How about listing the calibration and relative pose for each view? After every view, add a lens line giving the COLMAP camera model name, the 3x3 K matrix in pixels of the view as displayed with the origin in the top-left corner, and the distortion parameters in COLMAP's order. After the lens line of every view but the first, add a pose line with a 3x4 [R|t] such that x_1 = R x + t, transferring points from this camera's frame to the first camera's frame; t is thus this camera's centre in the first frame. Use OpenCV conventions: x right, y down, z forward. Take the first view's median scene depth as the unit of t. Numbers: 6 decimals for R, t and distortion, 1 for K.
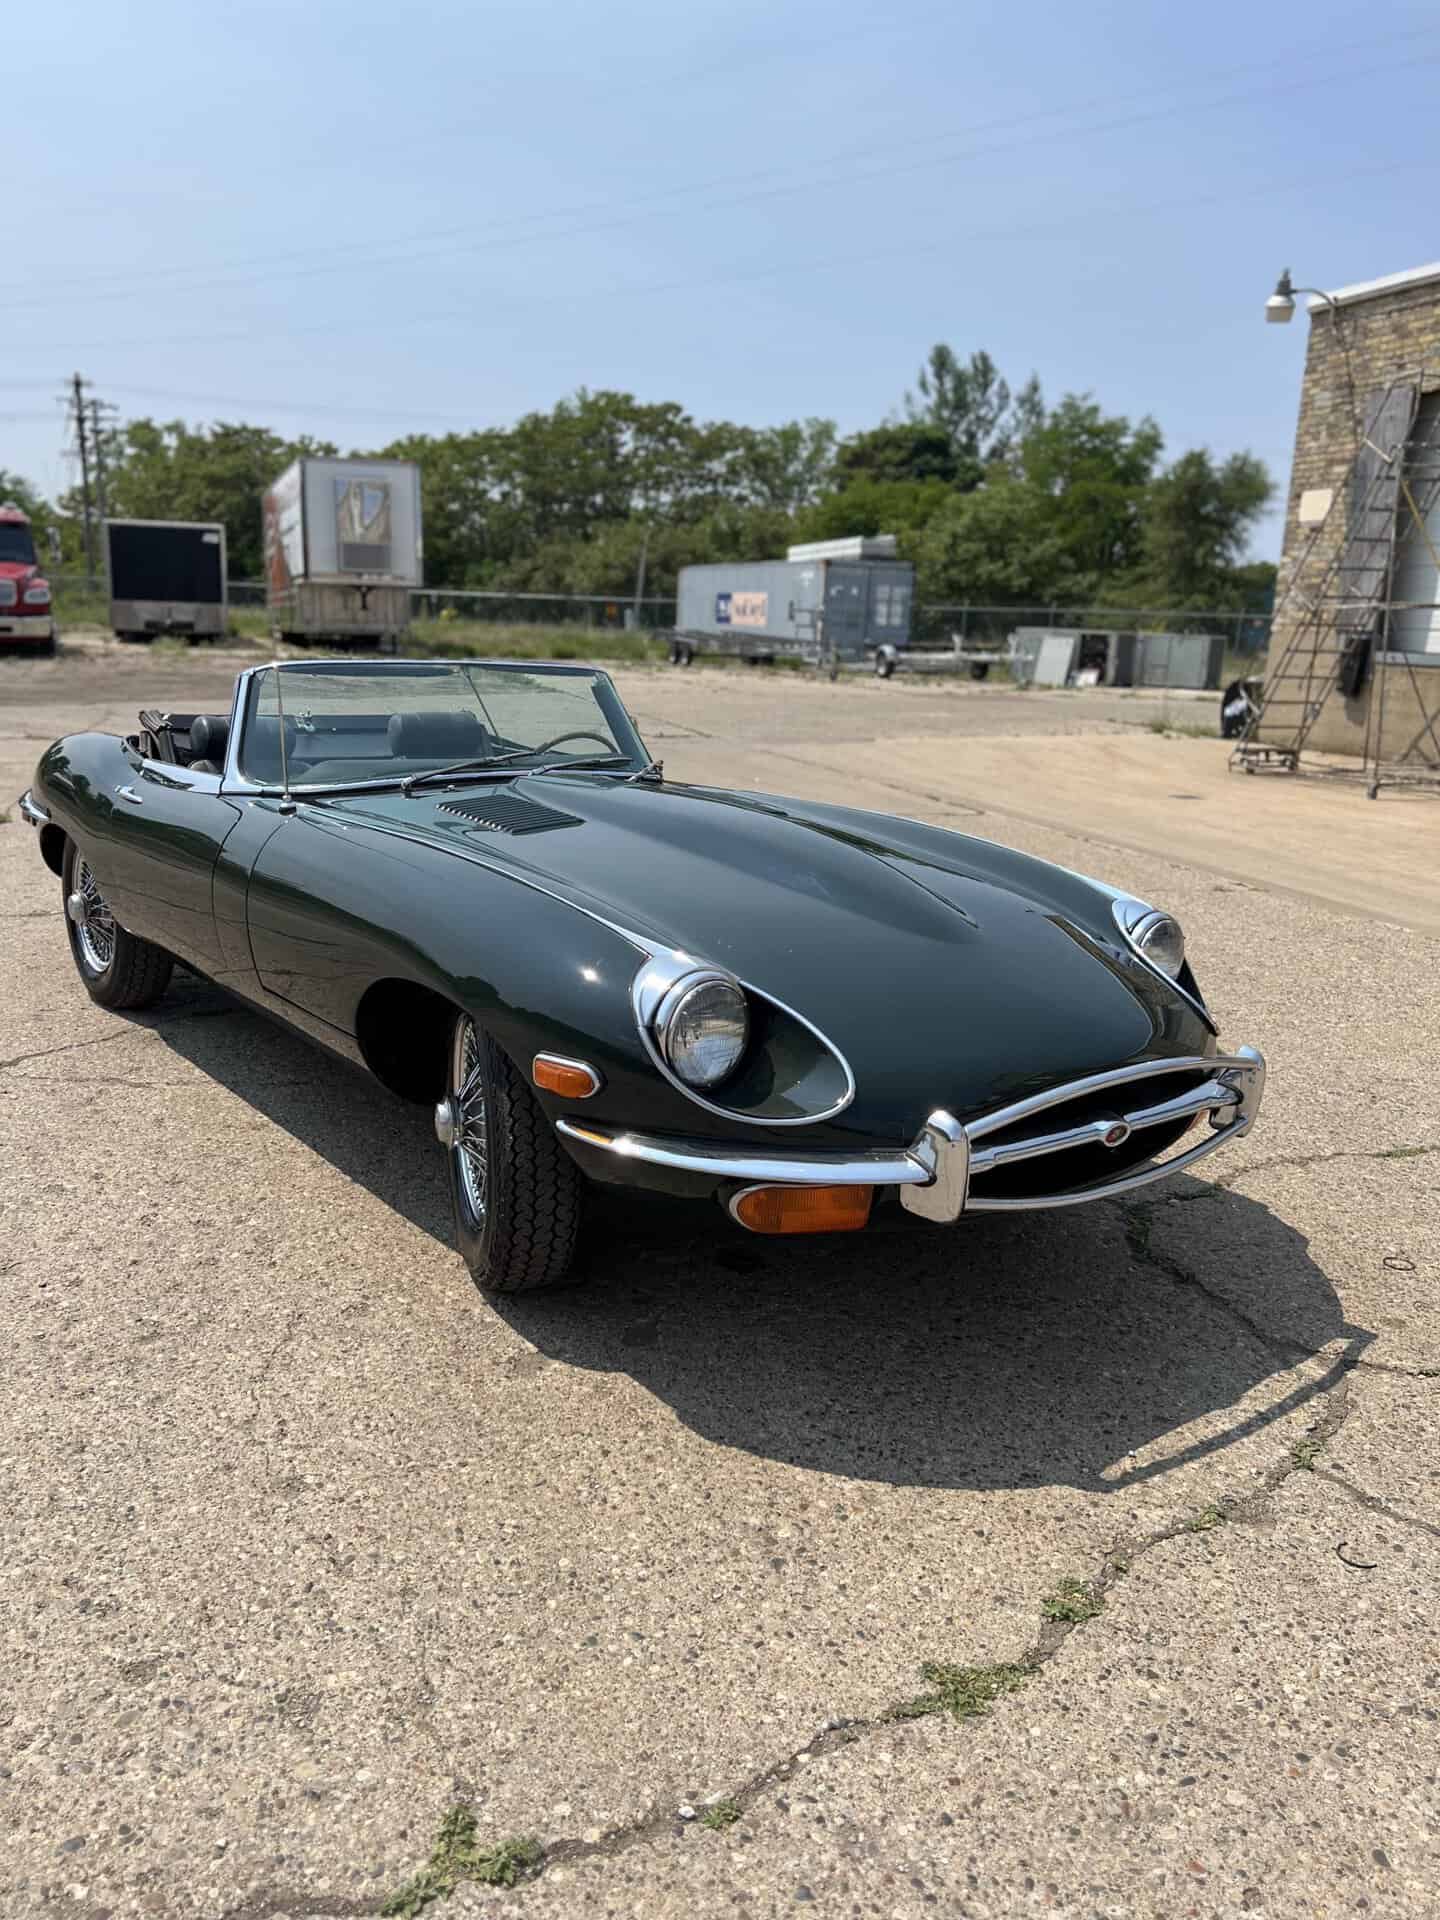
lens RADIAL K [[1450.0, 0, 713.0], [0, 1450.0, 957.4], [0, 0, 1]] dist [0.039910, -0.045121]
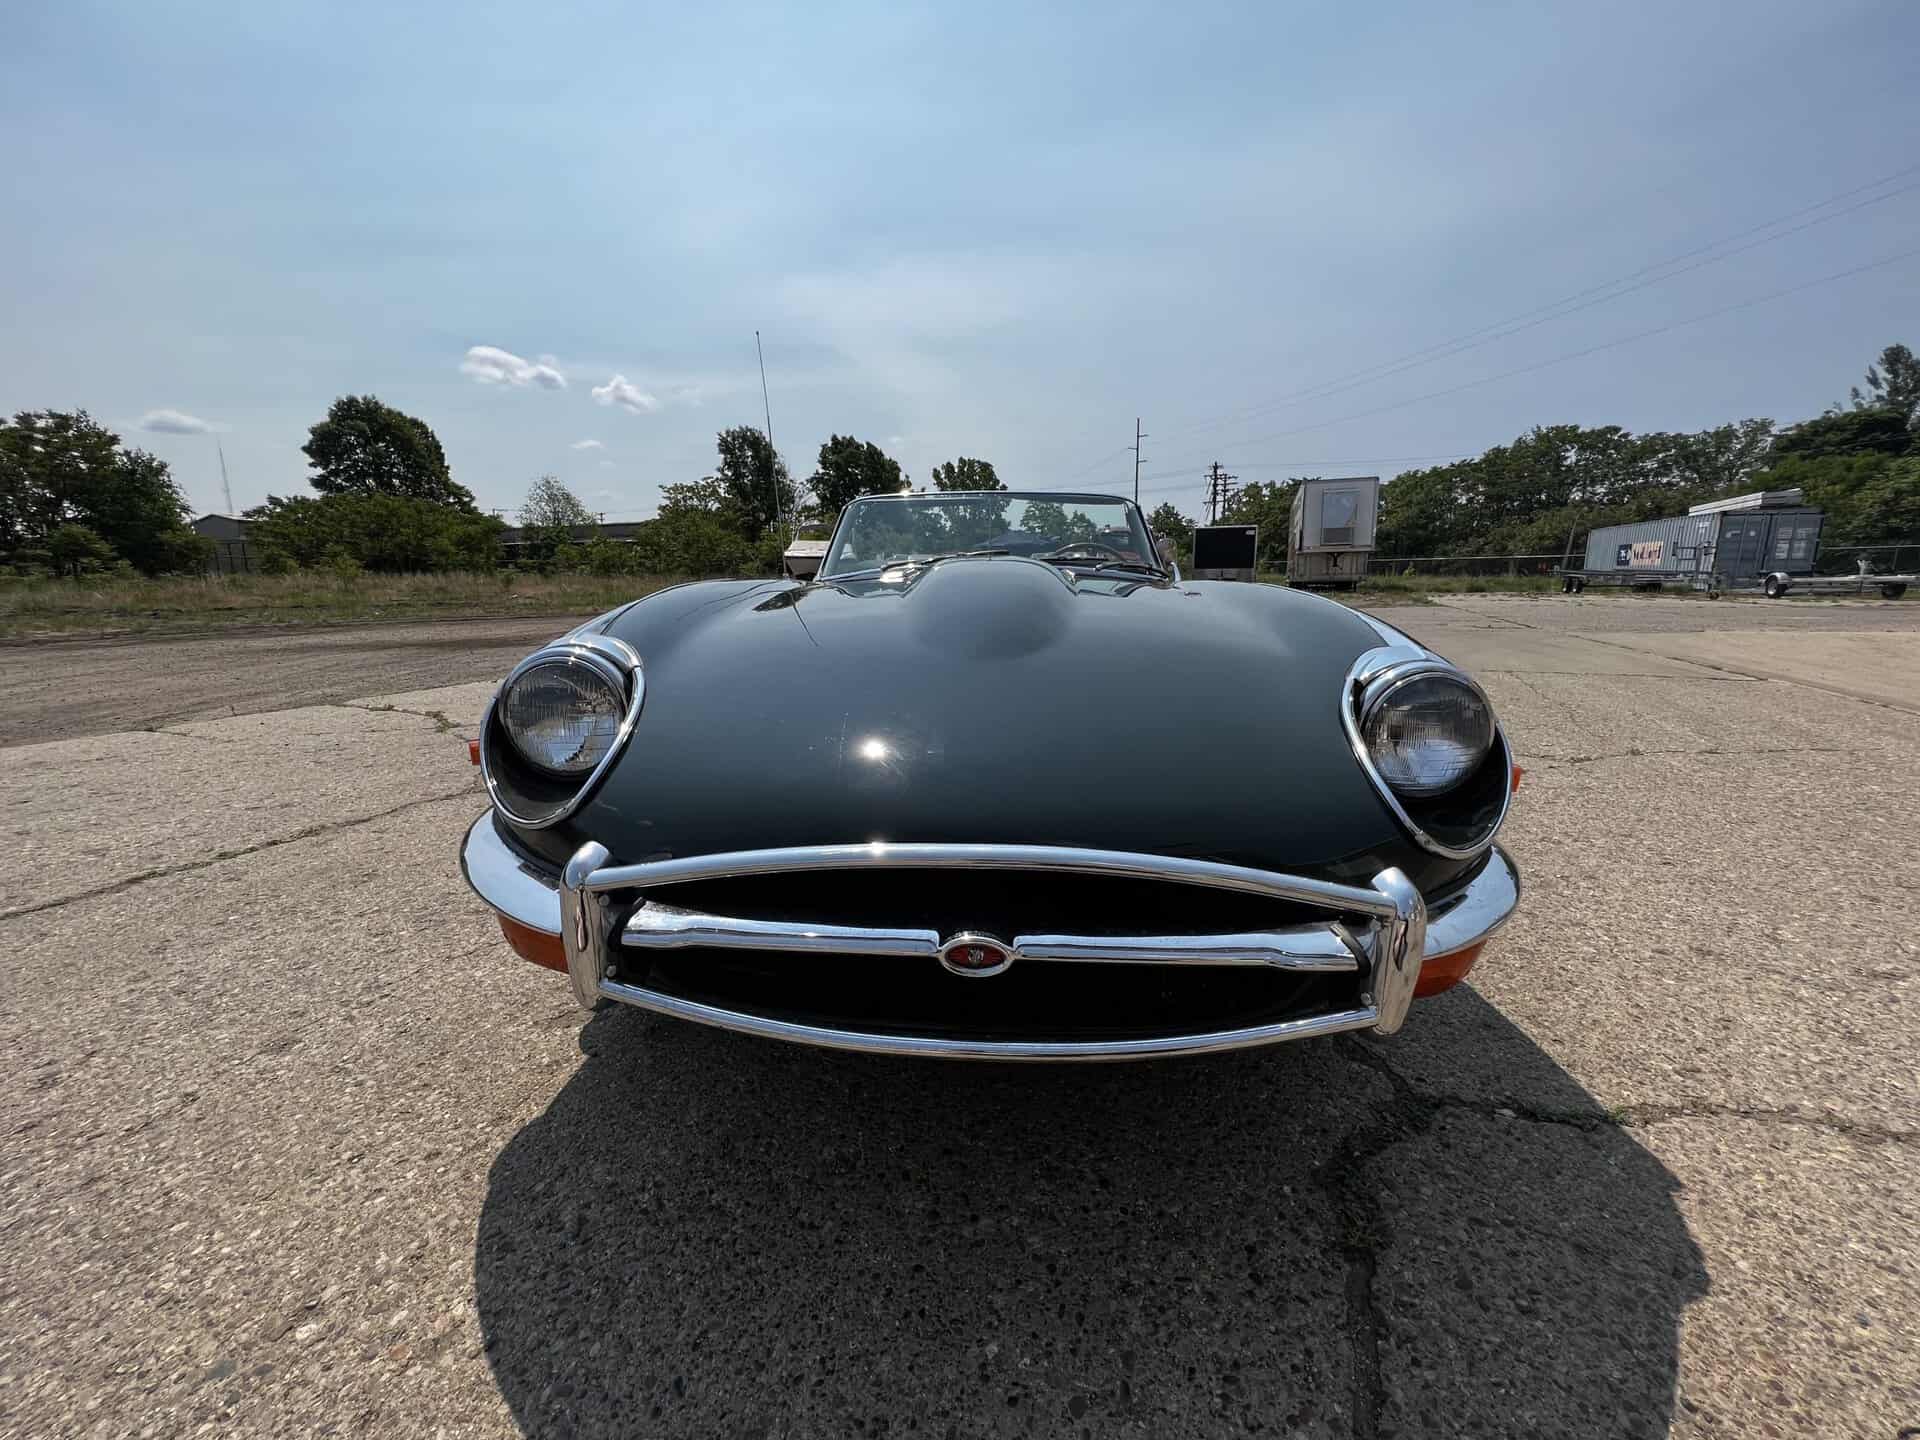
lens RADIAL K [[772.2, 0, 960.6], [0, 772.2, 712.7], [0, 0, 1]] dist [0.000134, 0.000176]
pose [[0.751217, 0.073399, -0.655961, 0.043779], [-0.117525, 0.992792, -0.023503, 0.002869], [0.649508, 0.094748, 0.754429, 0.069682]]
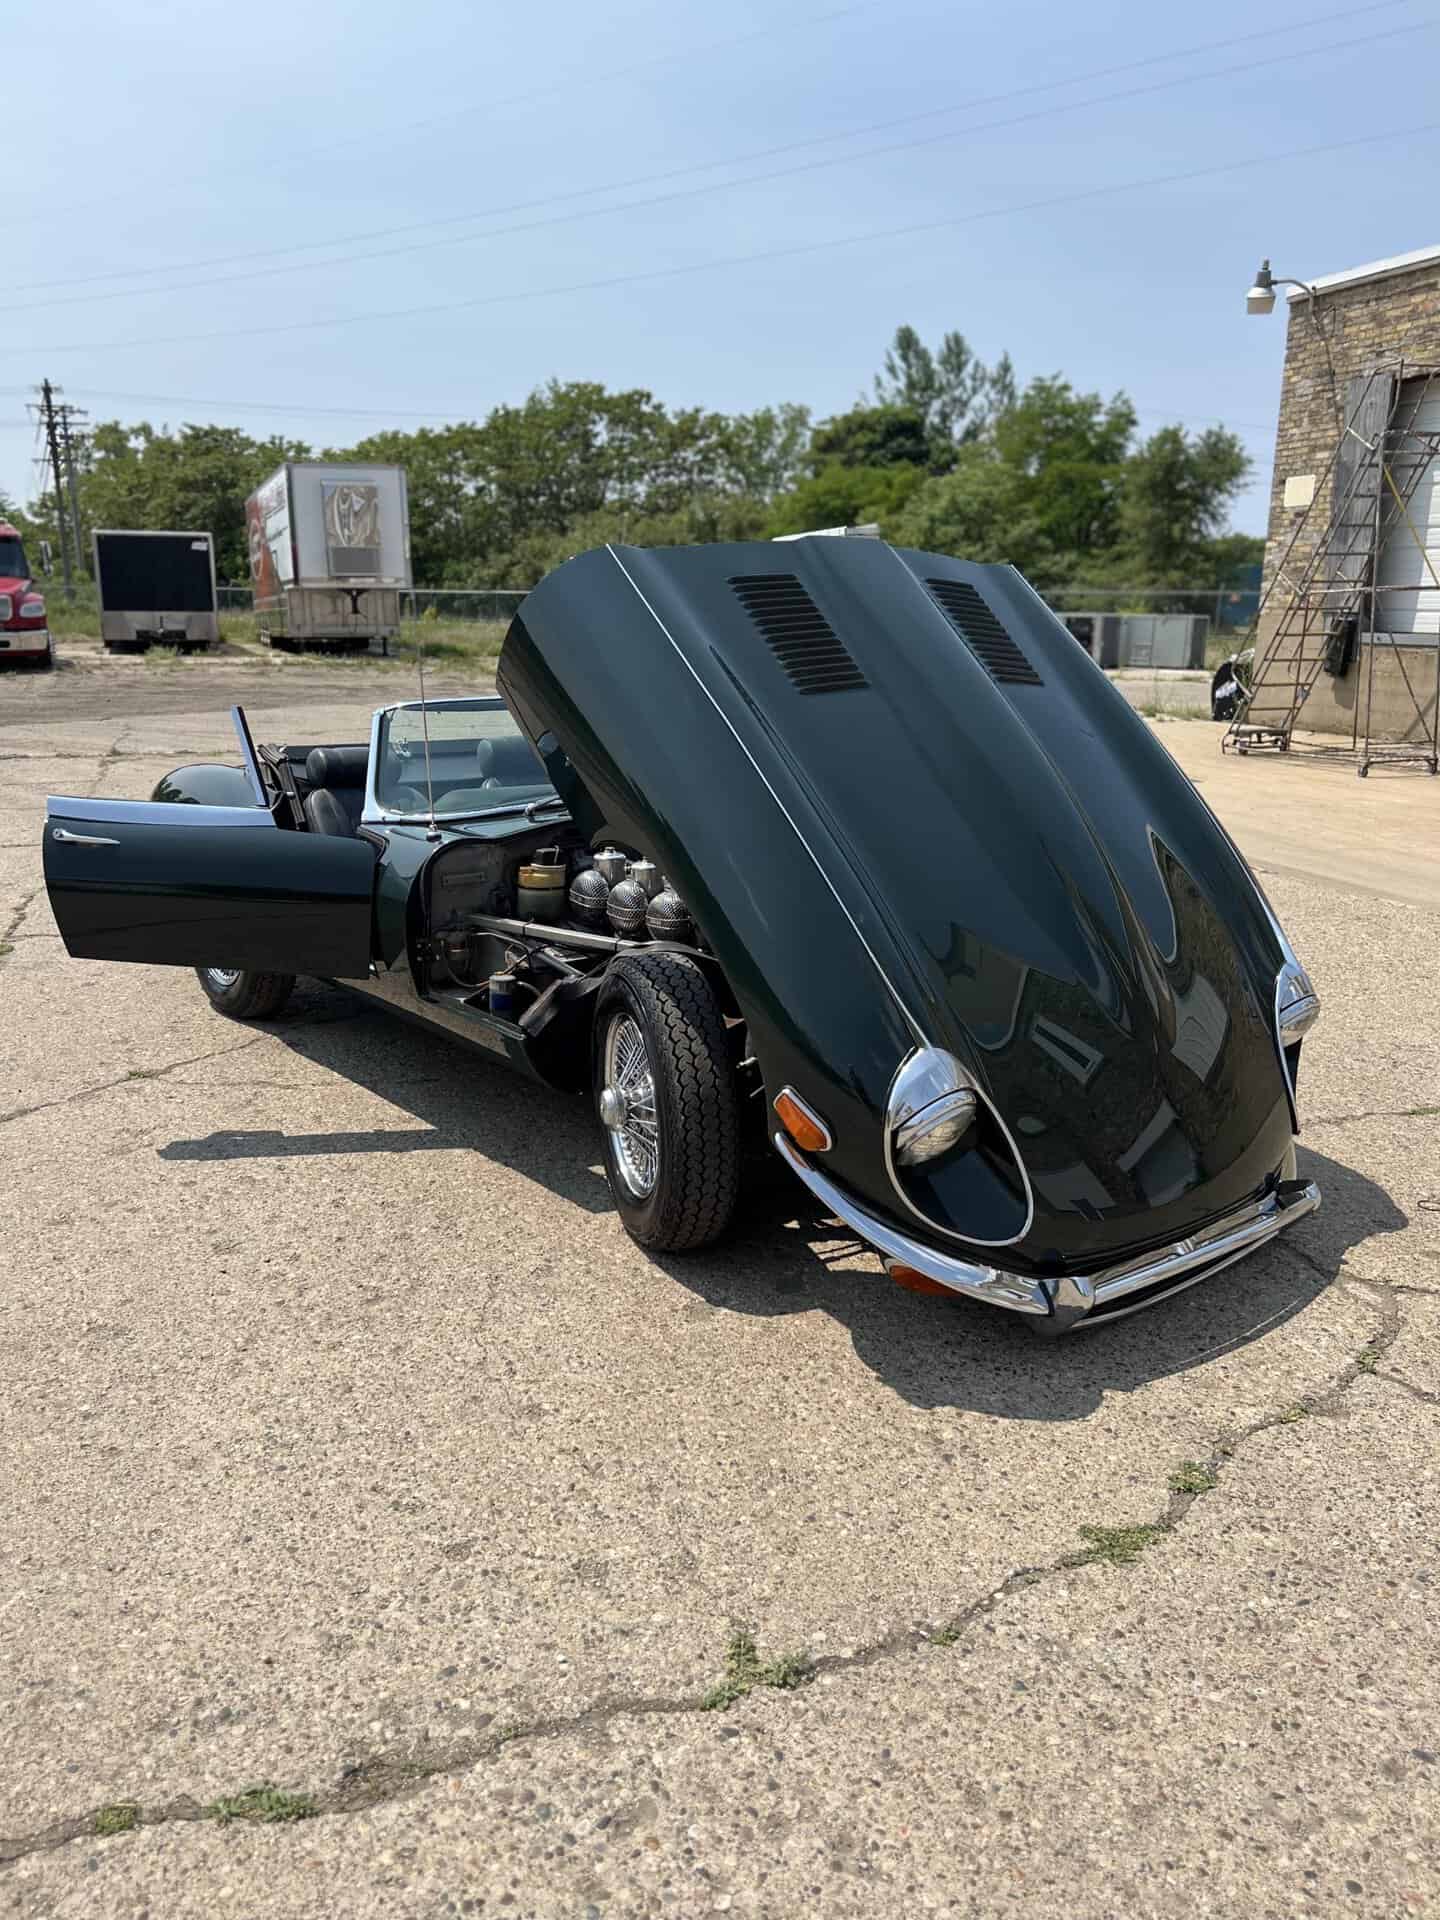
lens RADIAL K [[1450.0, 0, 715.6], [0, 1450.0, 969.7], [0, 0, 1]] dist [0.039910, -0.045121]
pose [[0.999453, -0.031178, 0.011017, -0.011444], [0.031000, 0.999391, 0.016024, -0.001333], [-0.011509, -0.015674, 0.999811, -0.015927]]
